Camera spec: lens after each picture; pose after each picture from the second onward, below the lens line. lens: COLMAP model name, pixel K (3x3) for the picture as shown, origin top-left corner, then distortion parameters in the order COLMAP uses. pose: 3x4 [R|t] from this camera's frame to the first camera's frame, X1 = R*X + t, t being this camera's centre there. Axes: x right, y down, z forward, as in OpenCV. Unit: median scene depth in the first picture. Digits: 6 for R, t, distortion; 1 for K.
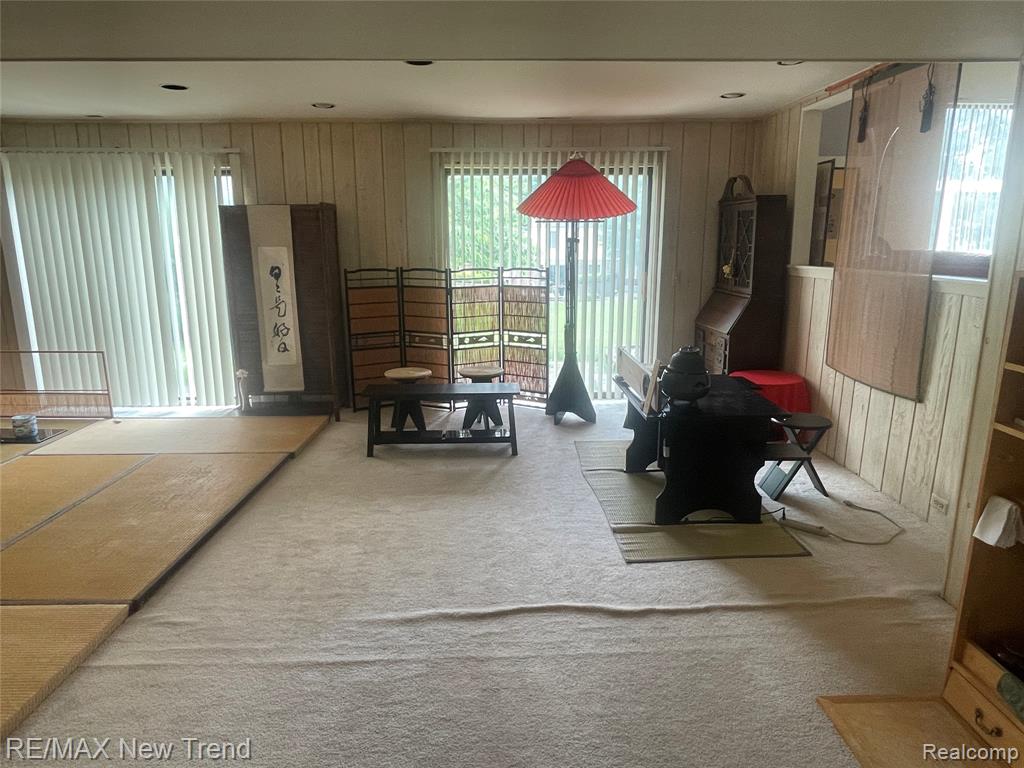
lens RADIAL K [[660.5, 0, 514.5], [0, 660.5, 387.1], [0, 0, 1]] dist [0.005170, 0.000089]
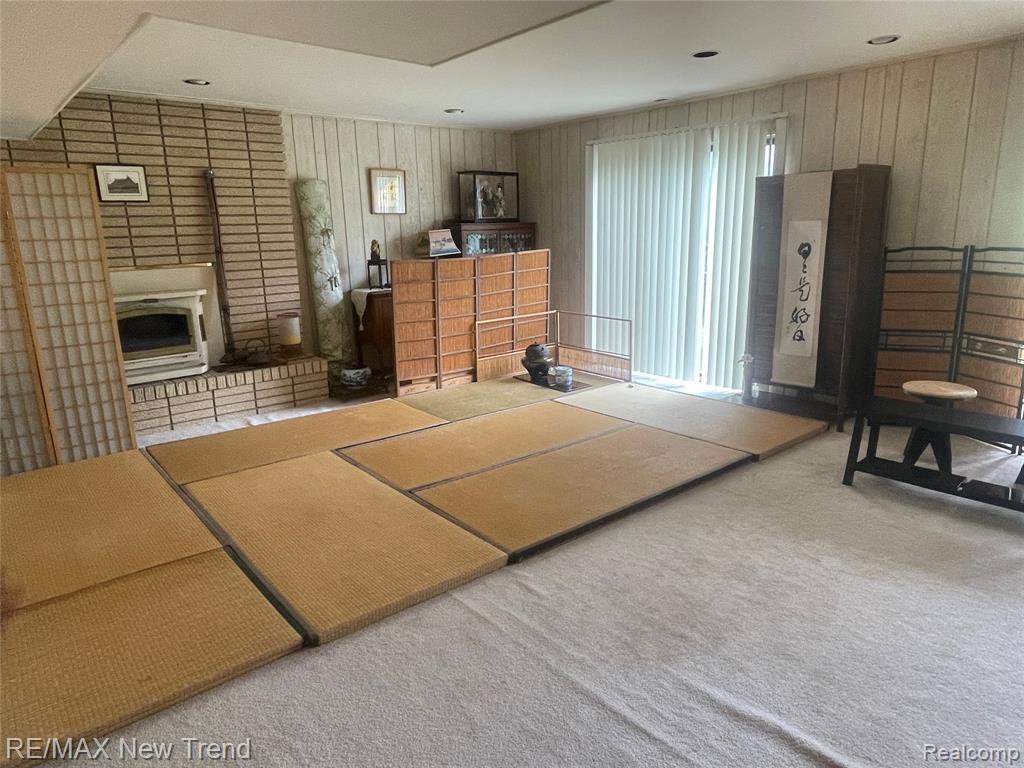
lens RADIAL K [[660.5, 0, 513.9], [0, 660.5, 380.5], [0, 0, 1]] dist [0.005170, 0.000089]
pose [[0.626624, 0.166060, -0.761424, 0.099496], [-0.151560, 0.984347, 0.089949, -0.024644], [0.764442, 0.059037, 0.641984, 0.158174]]
